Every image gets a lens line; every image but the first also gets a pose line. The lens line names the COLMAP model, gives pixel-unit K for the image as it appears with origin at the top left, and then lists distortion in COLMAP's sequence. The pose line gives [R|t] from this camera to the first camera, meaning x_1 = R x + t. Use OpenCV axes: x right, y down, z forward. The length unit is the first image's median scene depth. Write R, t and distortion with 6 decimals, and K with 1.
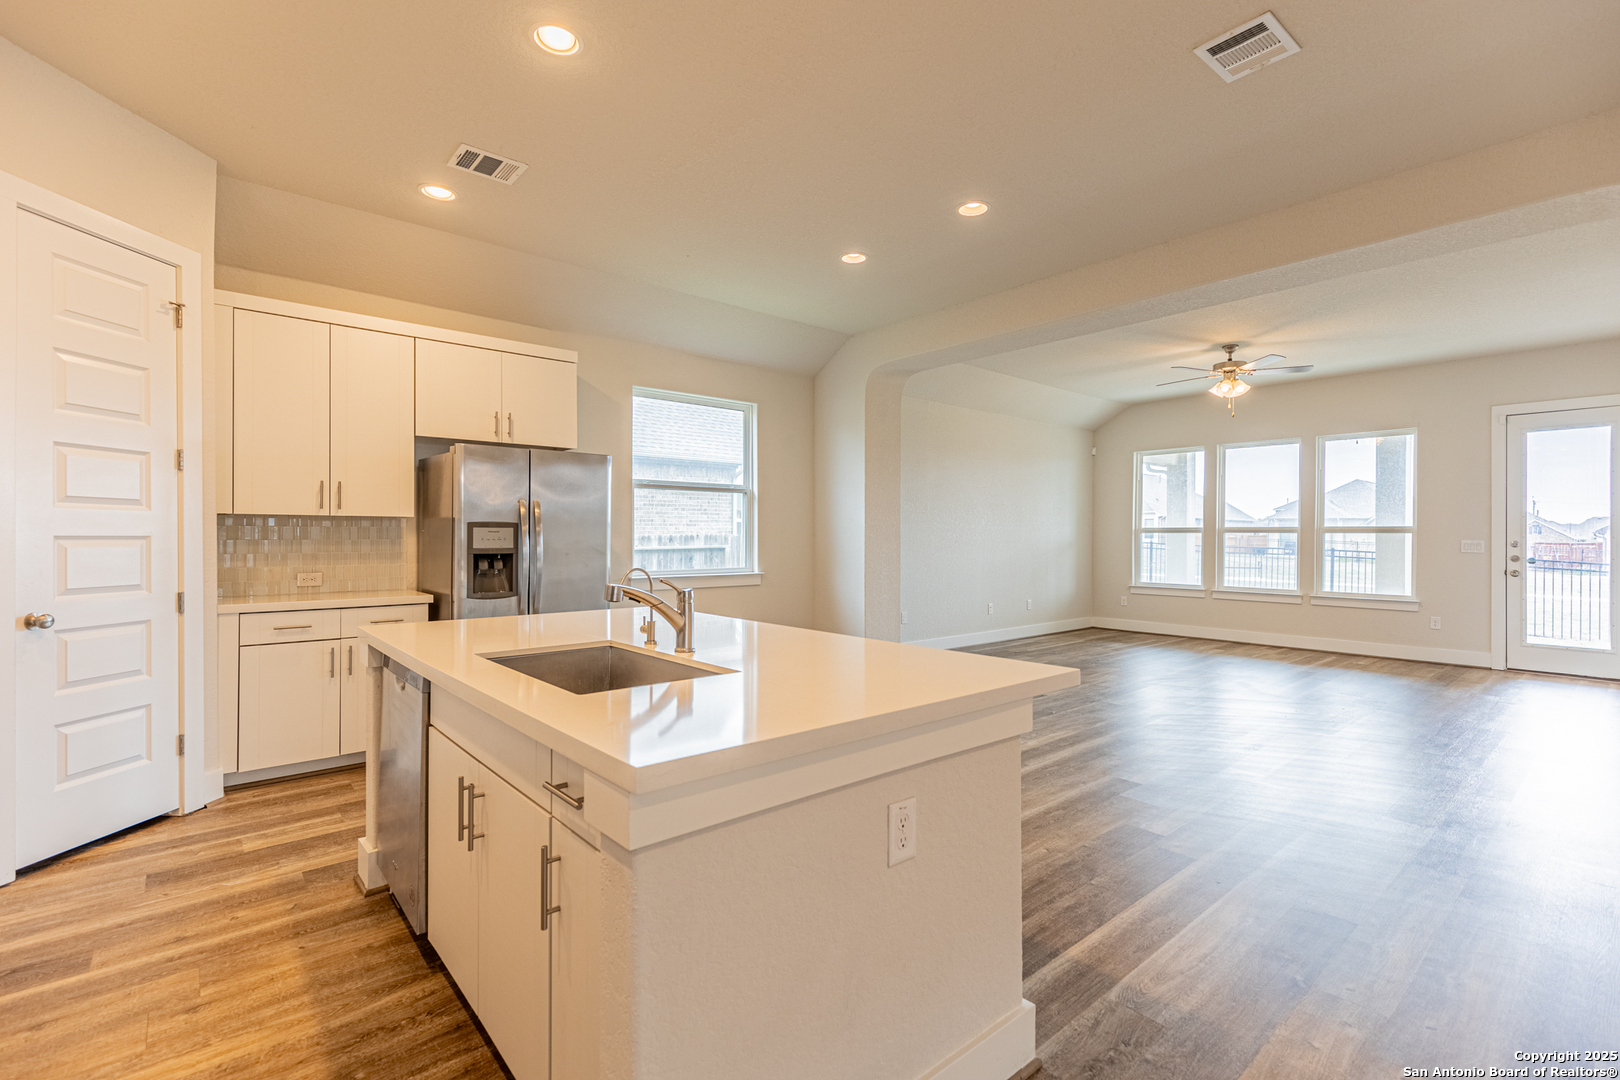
lens RADIAL K [[721.3, 0, 810.0], [0, 721.3, 540.0], [0, 0, 1]] dist [0.008014, -0.000299]
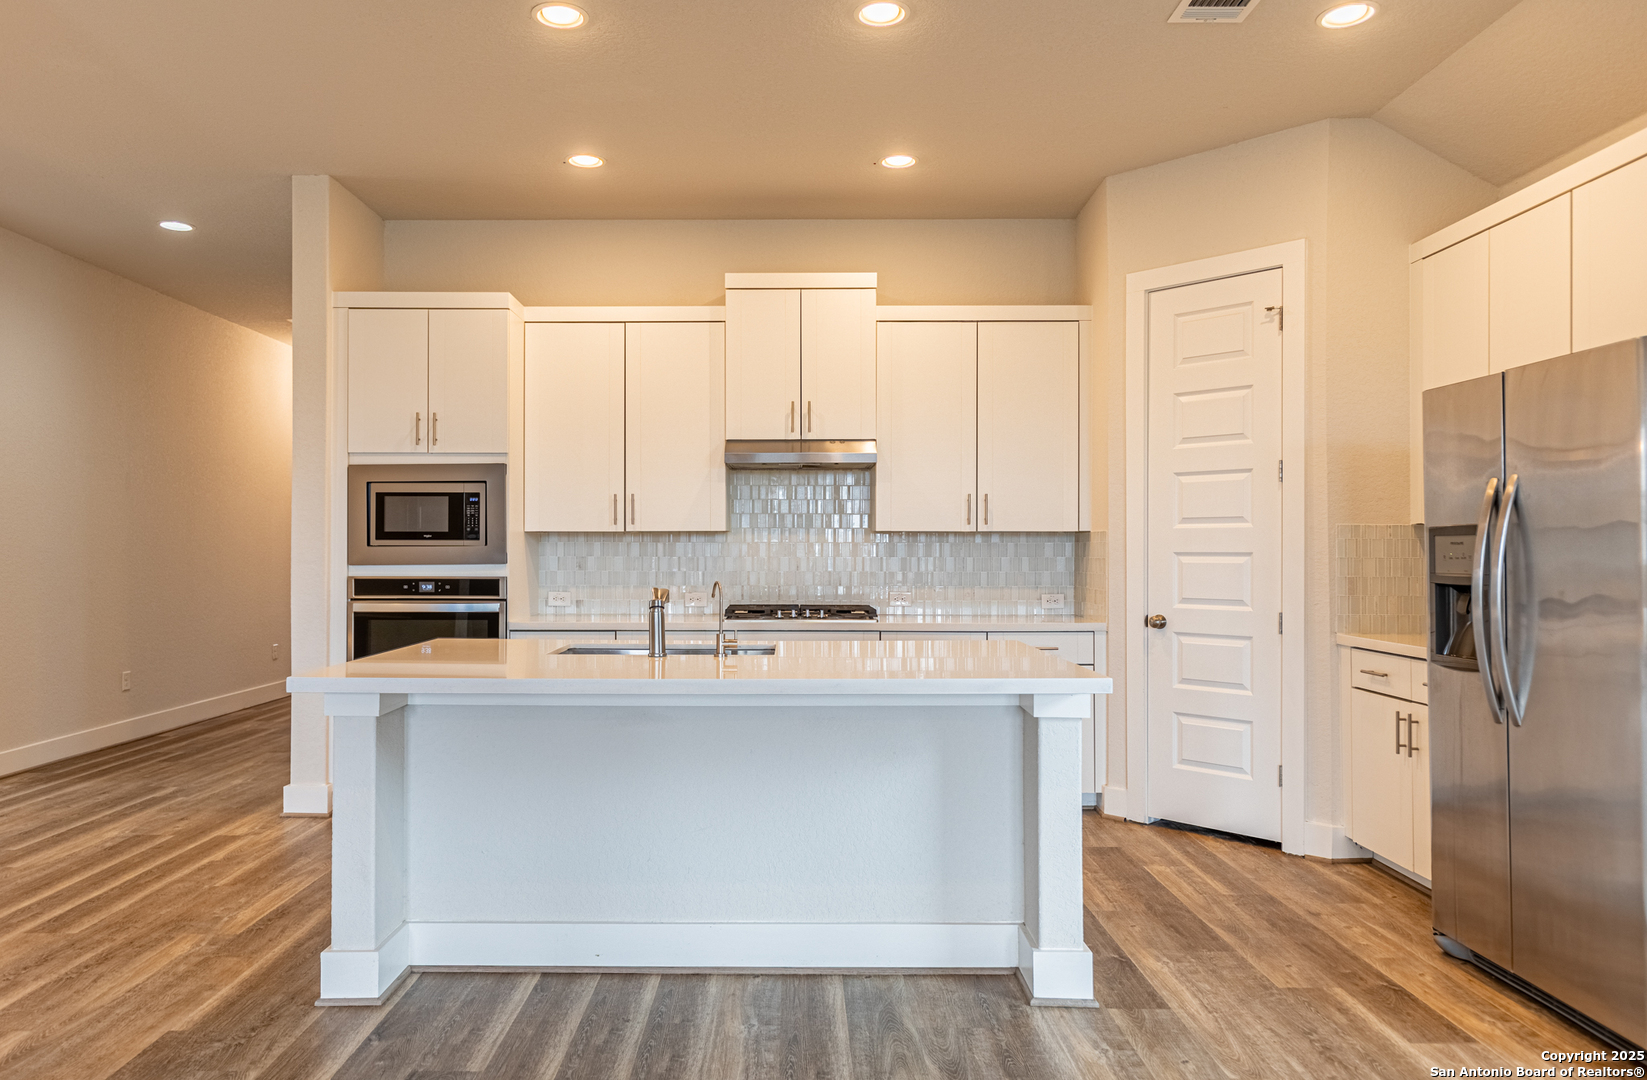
lens RADIAL K [[1079.7, 0, 786.4], [0, 1079.7, 542.5], [0, 0, 1]] dist [-0.003055, -0.000082]
pose [[-0.656122, -0.010216, -0.754586, 0.478957], [-0.007016, 0.999948, -0.007438, -0.002585], [0.754623, 0.000414, -0.656159, 1.139492]]
